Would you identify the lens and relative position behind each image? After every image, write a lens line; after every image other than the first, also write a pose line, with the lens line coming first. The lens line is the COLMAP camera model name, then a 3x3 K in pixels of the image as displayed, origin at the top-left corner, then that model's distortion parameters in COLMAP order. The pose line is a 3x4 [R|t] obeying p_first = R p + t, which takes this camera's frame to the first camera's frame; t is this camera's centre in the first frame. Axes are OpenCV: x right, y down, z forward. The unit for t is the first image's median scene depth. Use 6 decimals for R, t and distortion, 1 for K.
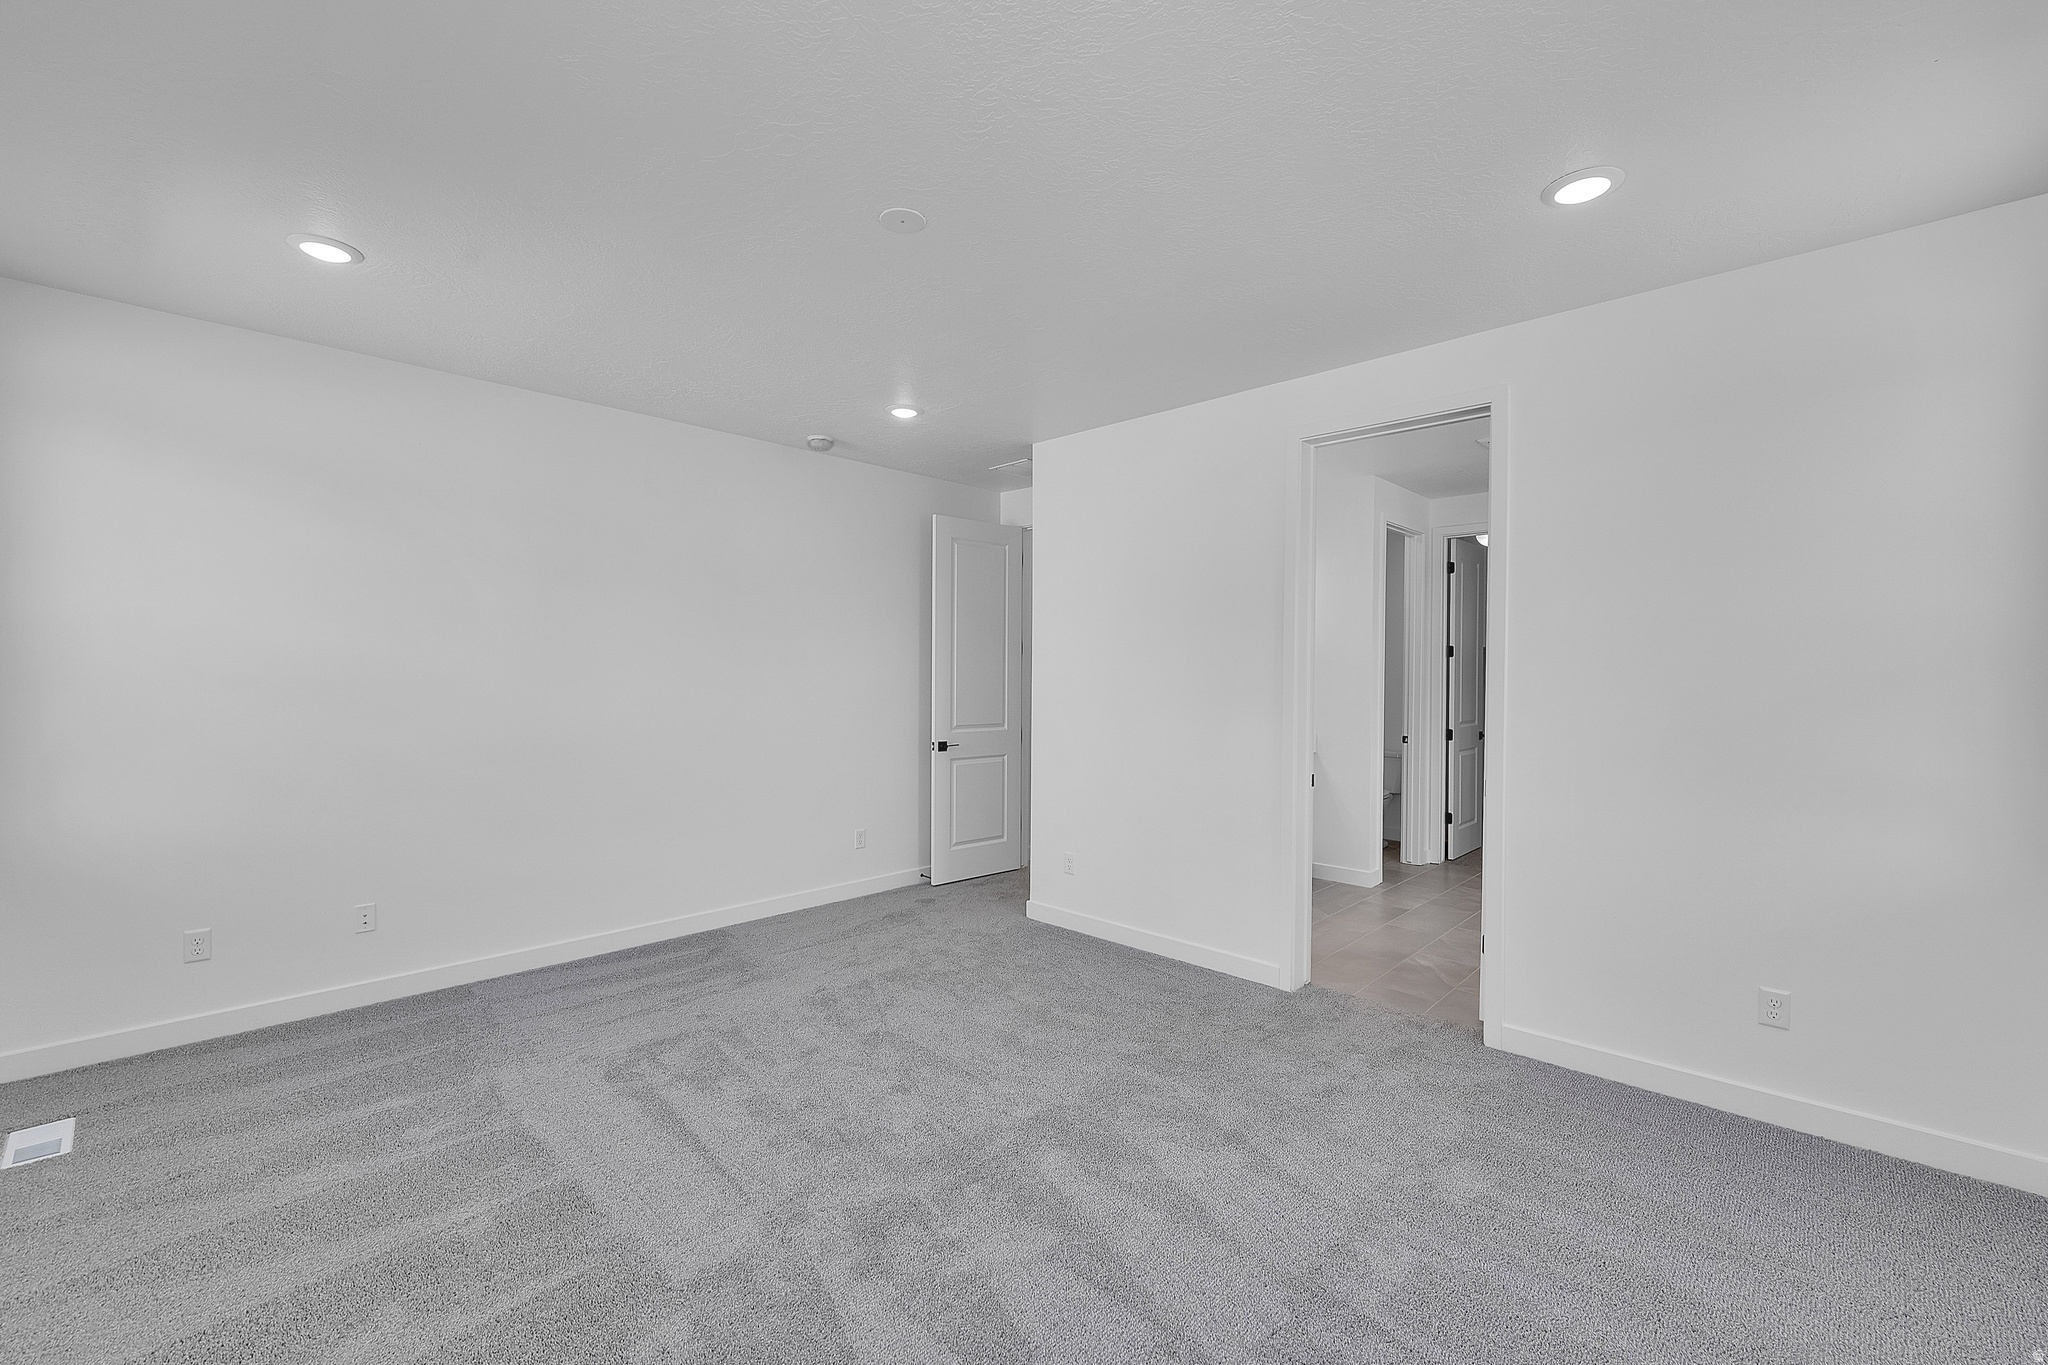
lens RADIAL K [[853.7, 0, 1032.0], [0, 853.7, 685.9], [0, 0, 1]] dist [-0.010372, -0.000095]
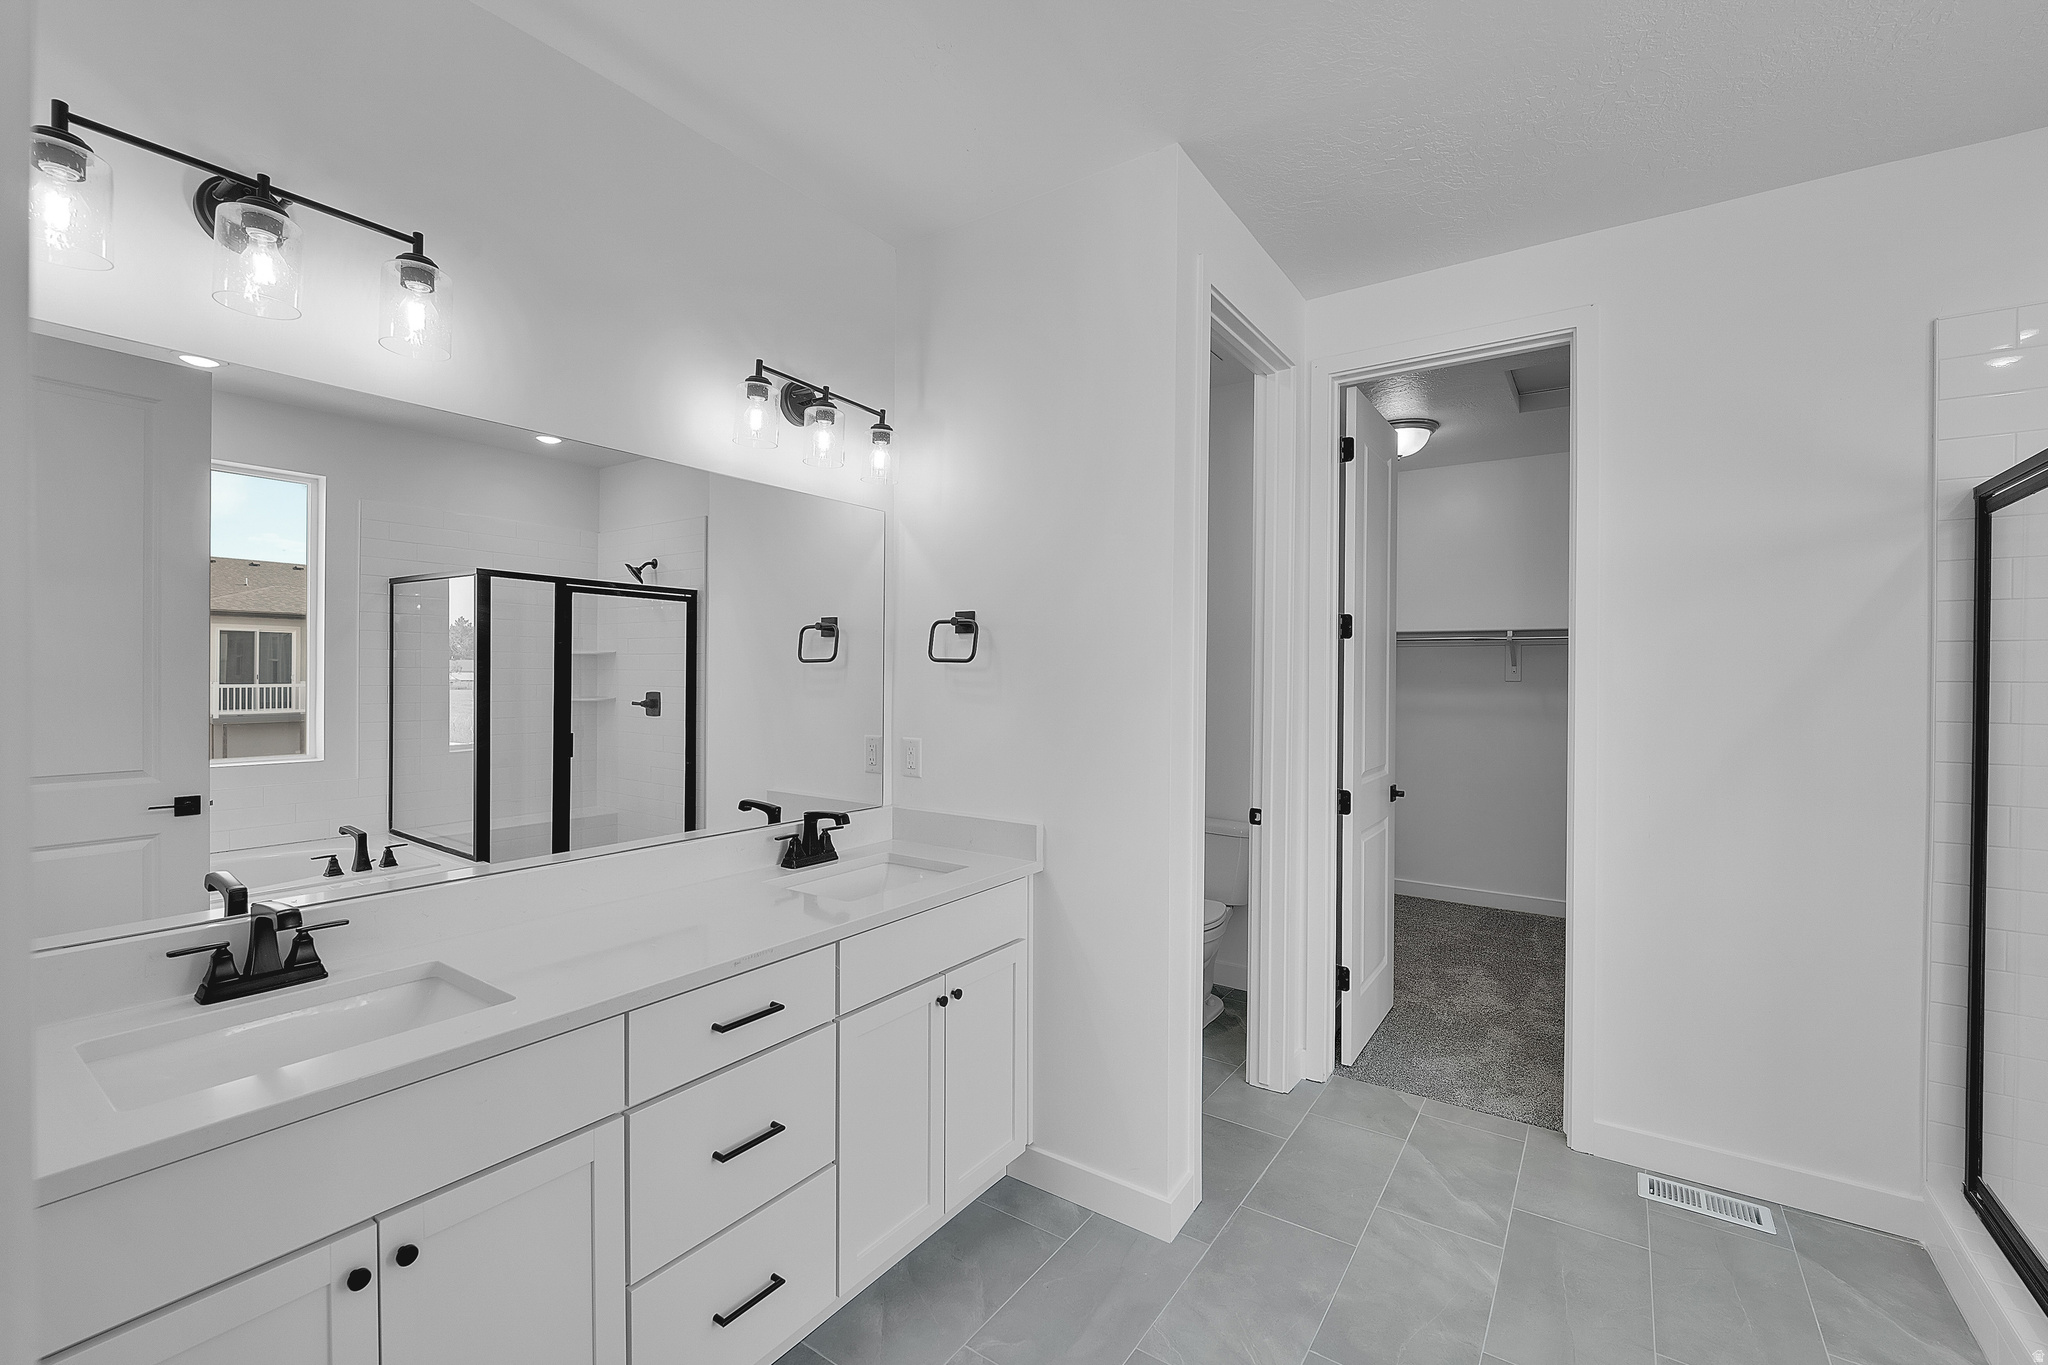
lens RADIAL K [[853.7, 0, 1019.9], [0, 853.7, 669.6], [0, 0, 1]] dist [-0.010372, -0.000095]
pose [[0.989230, -0.001612, 0.146358, 0.243073], [0.001408, 0.999998, 0.001498, -0.017785], [-0.146360, -0.001275, 0.989231, 0.558958]]
